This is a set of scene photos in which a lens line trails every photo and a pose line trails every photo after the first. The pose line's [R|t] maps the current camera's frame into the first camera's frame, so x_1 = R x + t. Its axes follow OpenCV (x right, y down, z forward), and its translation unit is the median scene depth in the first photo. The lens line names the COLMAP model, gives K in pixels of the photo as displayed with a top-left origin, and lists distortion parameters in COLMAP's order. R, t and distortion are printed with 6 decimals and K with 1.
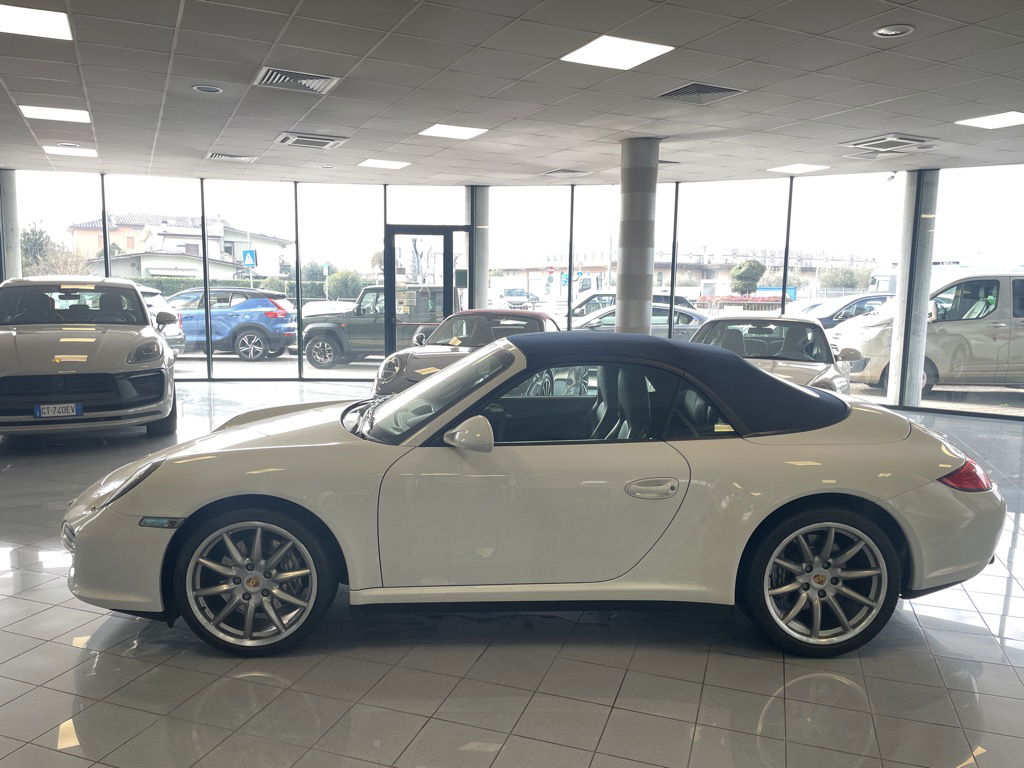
lens RADIAL K [[768.0, 0, 511.0], [0, 768.0, 386.6], [0, 0, 1]] dist [0.038426, -0.015714]
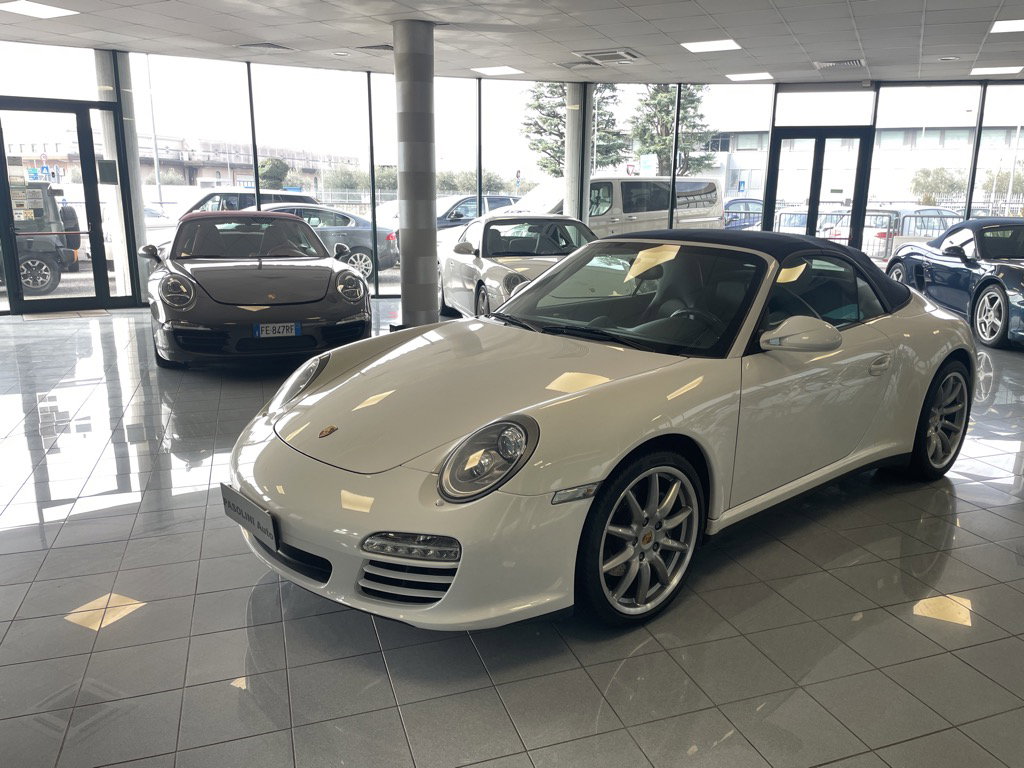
lens RADIAL K [[768.0, 0, 511.1], [0, 768.0, 384.8], [0, 0, 1]] dist [0.038426, -0.015714]
pose [[0.786714, -0.149242, 0.599005, -0.248967], [0.075256, 0.986285, 0.146893, -0.013202], [-0.612713, -0.070484, 0.787156, 0.115379]]
